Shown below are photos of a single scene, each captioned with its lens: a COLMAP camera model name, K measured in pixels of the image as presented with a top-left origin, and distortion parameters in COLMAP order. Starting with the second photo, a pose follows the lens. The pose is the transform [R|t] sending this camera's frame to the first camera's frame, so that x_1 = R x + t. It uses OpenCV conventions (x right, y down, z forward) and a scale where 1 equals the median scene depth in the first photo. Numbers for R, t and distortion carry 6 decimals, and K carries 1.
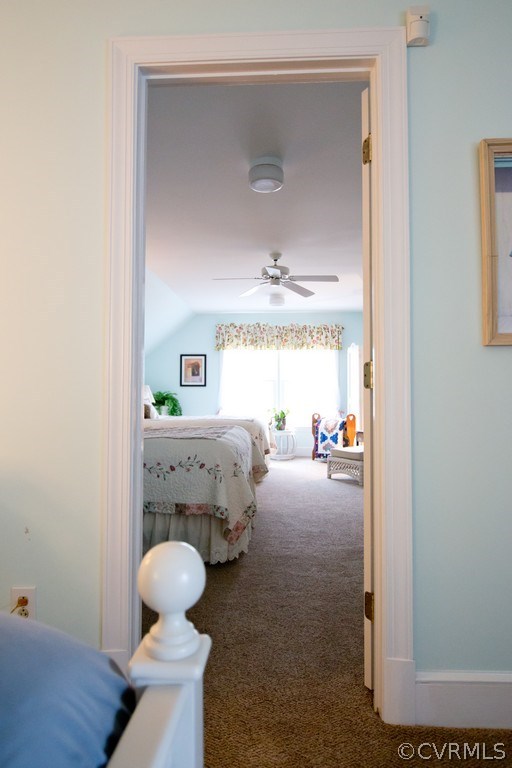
lens RADIAL K [[519.1, 0, 257.3], [0, 519.1, 383.8], [0, 0, 1]] dist [0.003188, 0.000537]
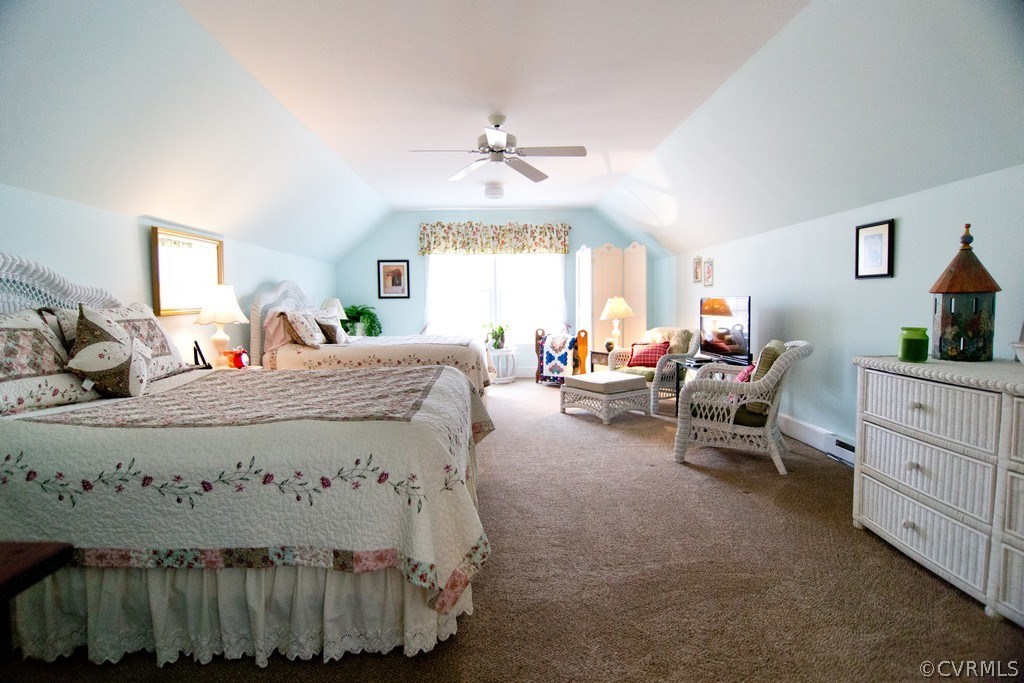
lens RADIAL K [[509.4, 0, 506.8], [0, 509.4, 343.3], [0, 0, 1]] dist [-0.015291, -0.000739]
pose [[0.996847, -0.019074, 0.077026, -0.007110], [0.010797, 0.994256, 0.106480, -0.009977], [-0.078614, -0.105312, 0.991327, 0.181802]]
